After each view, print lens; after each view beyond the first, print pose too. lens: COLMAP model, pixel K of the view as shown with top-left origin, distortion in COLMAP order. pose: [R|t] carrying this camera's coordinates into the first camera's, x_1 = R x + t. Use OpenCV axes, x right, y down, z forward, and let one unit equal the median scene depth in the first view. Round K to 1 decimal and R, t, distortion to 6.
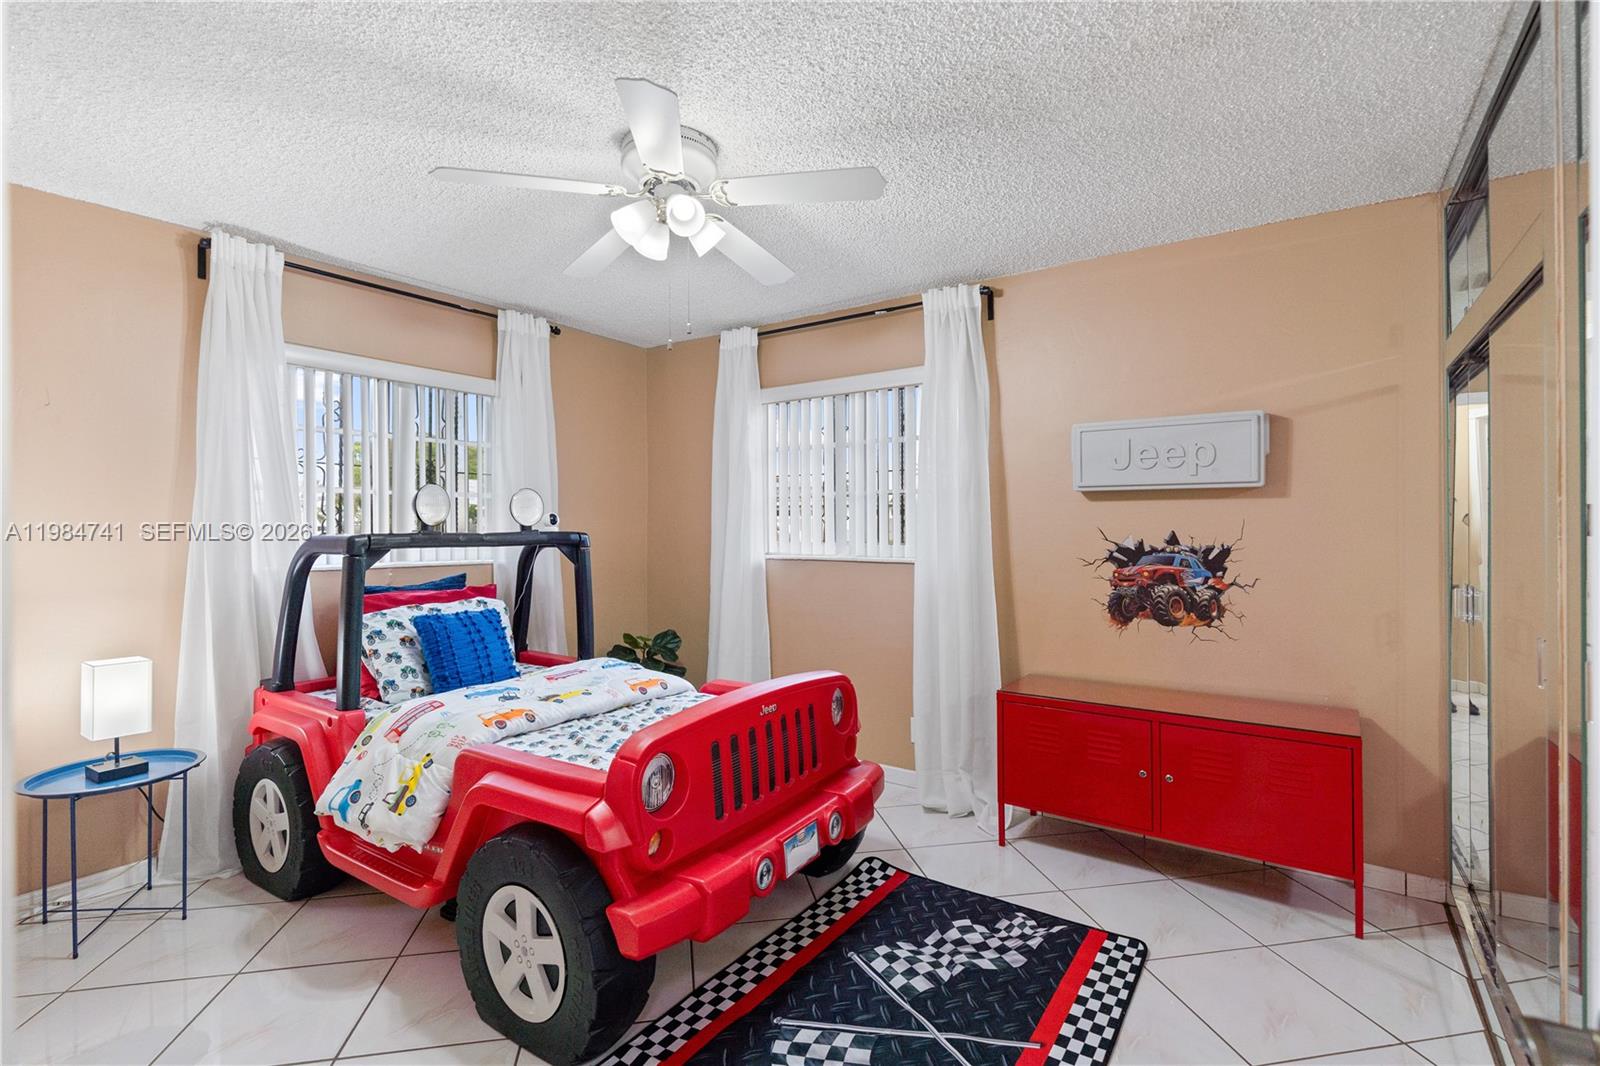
lens RADIAL K [[749.9, 0, 791.9], [0, 749.9, 527.6], [0, 0, 1]] dist [-0.001812, -0.000069]
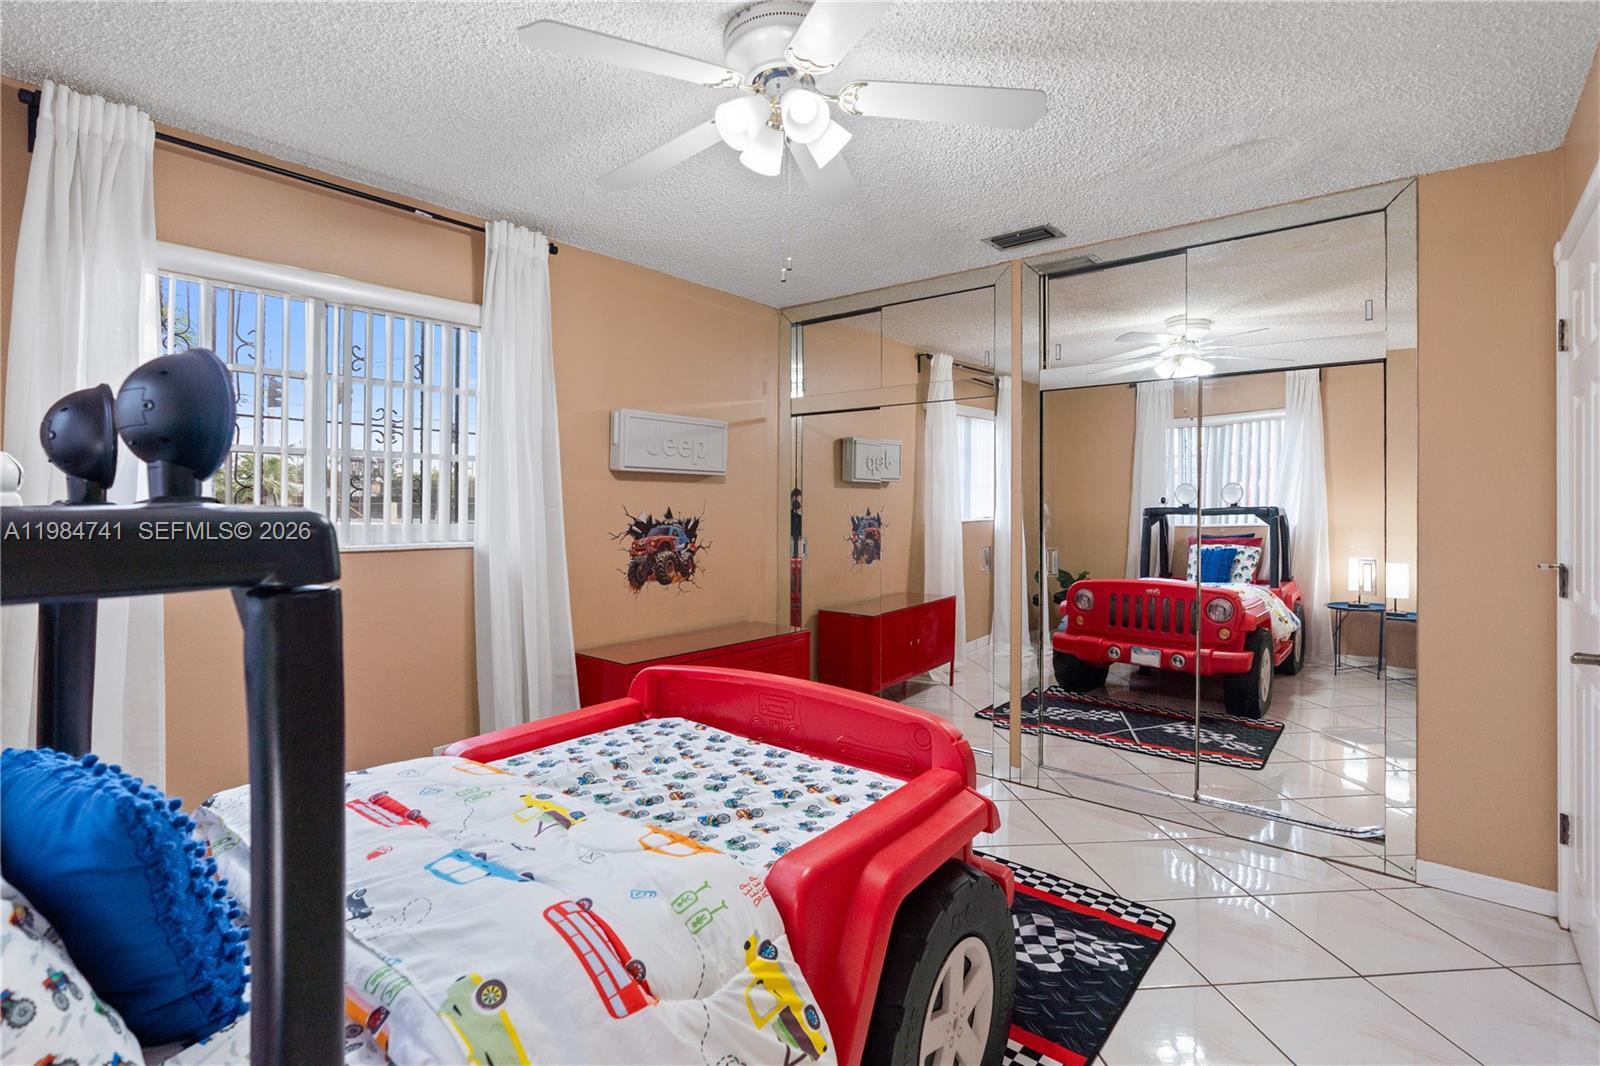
lens RADIAL K [[749.9, 0, 791.9], [0, 749.9, 527.6], [0, 0, 1]] dist [-0.001812, -0.000069]
pose [[0.097486, -0.019928, 0.995037, -0.702948], [0.008969, 0.999777, 0.019144, 0.015961], [-0.995196, 0.007059, 0.097643, 0.670369]]
